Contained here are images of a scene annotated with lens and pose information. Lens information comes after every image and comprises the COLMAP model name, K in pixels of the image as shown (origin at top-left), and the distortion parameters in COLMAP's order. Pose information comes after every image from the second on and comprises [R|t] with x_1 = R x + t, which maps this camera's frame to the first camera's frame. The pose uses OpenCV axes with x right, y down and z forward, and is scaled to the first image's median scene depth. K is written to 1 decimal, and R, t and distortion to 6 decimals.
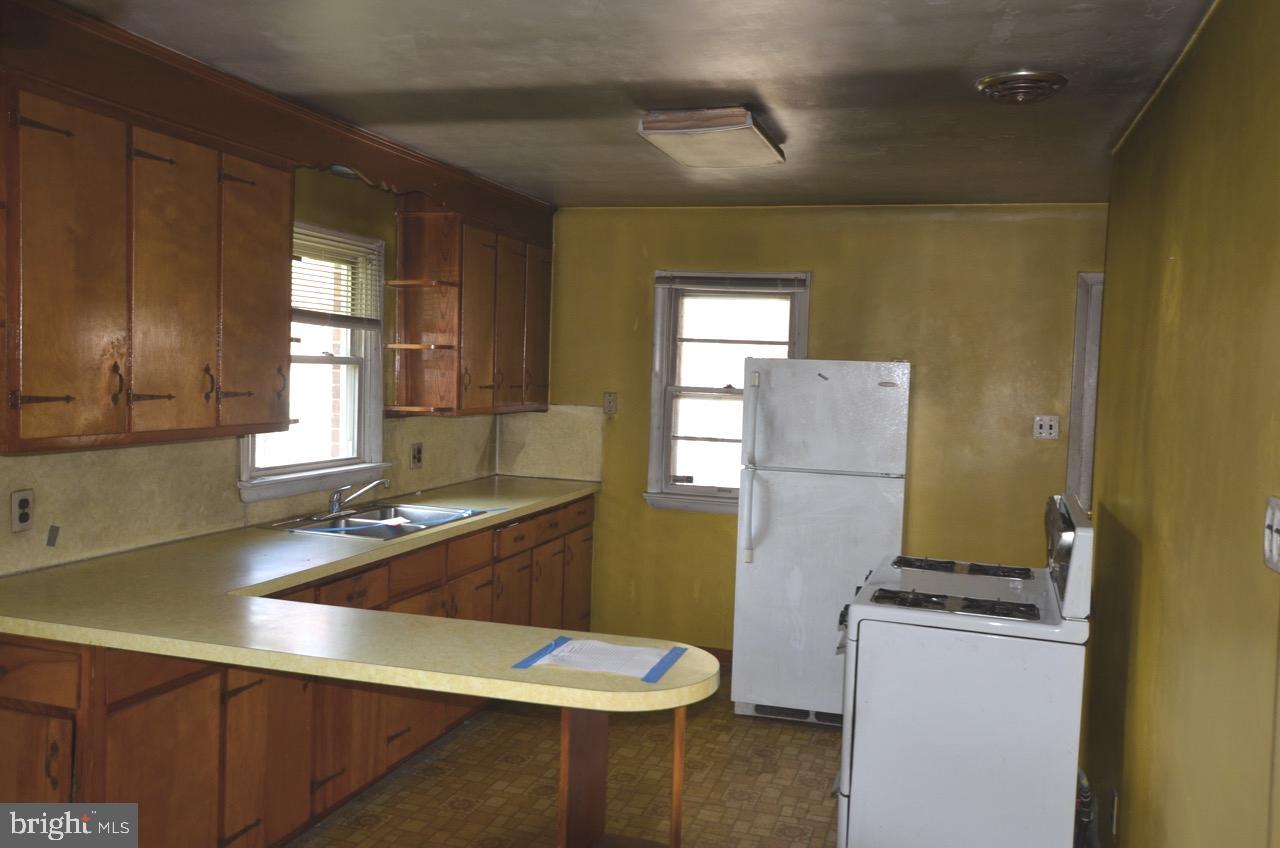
lens RADIAL K [[1052.5, 0, 670.2], [0, 1052.5, 400.6], [0, 0, 1]] dist [0.001093, 0.042636]
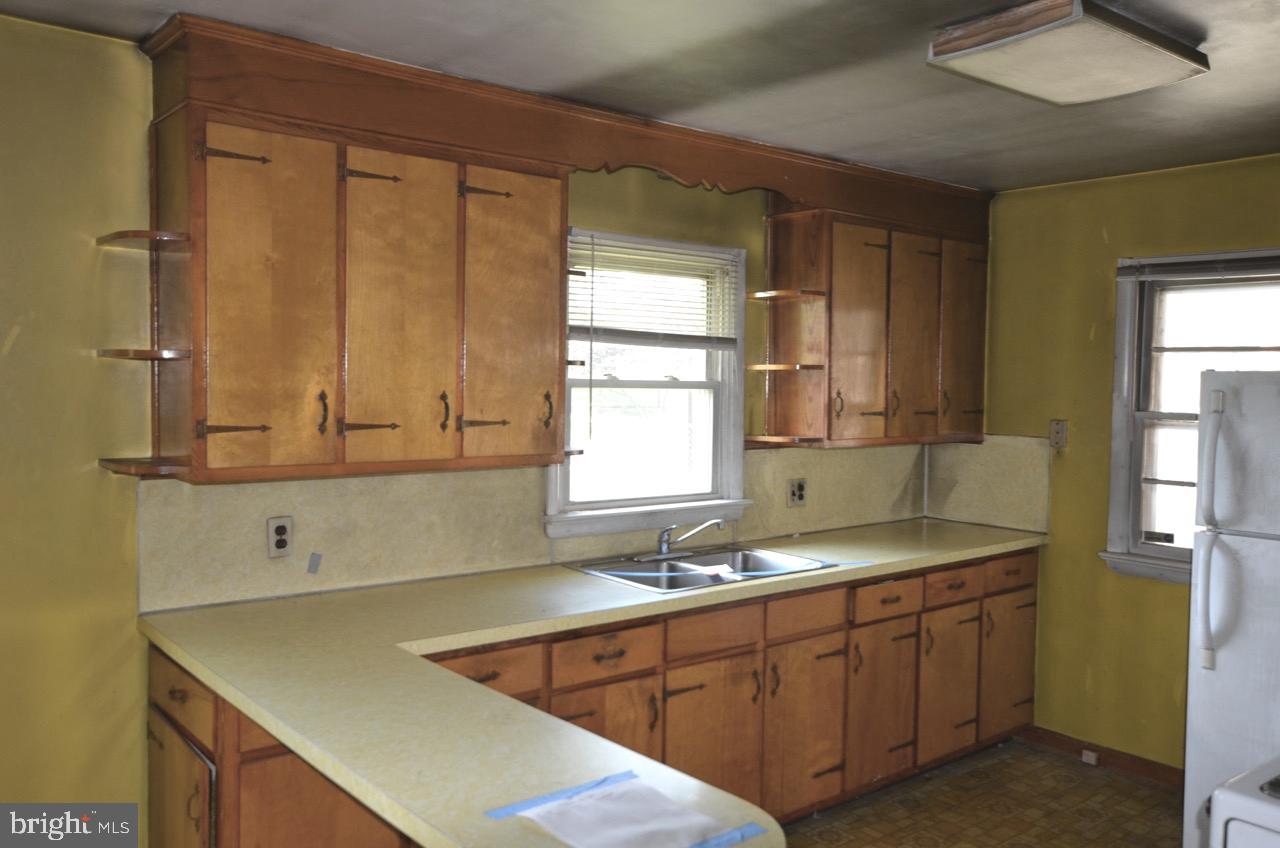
lens RADIAL K [[1052.5, 0, 669.4], [0, 1052.5, 409.3], [0, 0, 1]] dist [0.001093, 0.042636]
pose [[0.830008, -0.004237, -0.557735, 0.176439], [-0.004153, 0.999896, -0.013776, -0.004467], [0.557736, 0.013750, 0.829905, 0.239880]]
